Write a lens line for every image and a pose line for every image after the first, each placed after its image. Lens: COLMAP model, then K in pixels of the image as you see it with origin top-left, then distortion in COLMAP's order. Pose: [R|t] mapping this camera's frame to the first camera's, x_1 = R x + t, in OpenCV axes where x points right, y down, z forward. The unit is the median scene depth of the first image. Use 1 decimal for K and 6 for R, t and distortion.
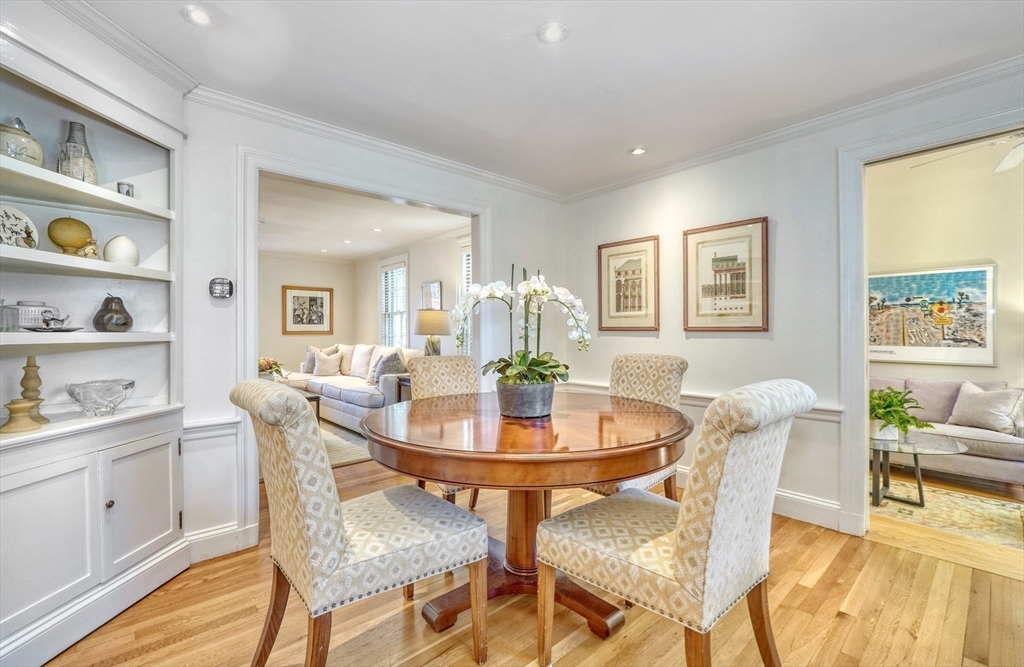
lens RADIAL K [[449.6, 0, 514.7], [0, 449.6, 331.8], [0, 0, 1]] dist [0.001062, 0.000268]
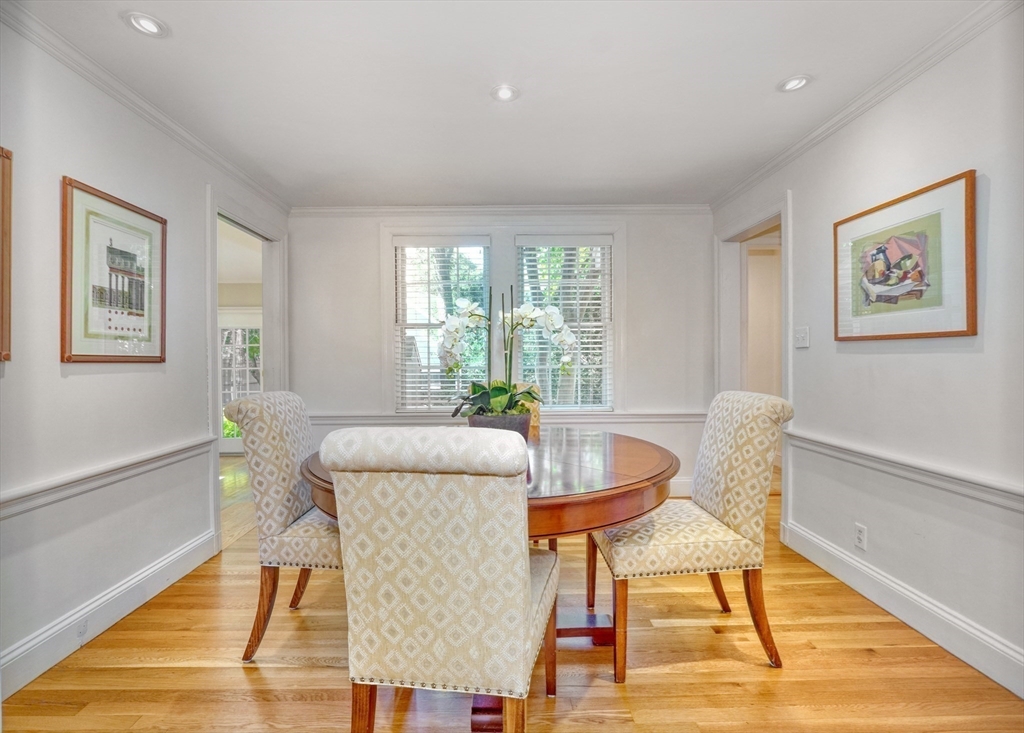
lens RADIAL K [[470.8, 0, 510.1], [0, 470.8, 367.6], [0, 0, 1]] dist [0.001507, 0.000314]
pose [[-0.753484, -0.003856, 0.657455, -0.423684], [0.010057, 0.999798, 0.017391, 0.000301], [-0.657390, 0.019716, -0.753293, 1.149117]]
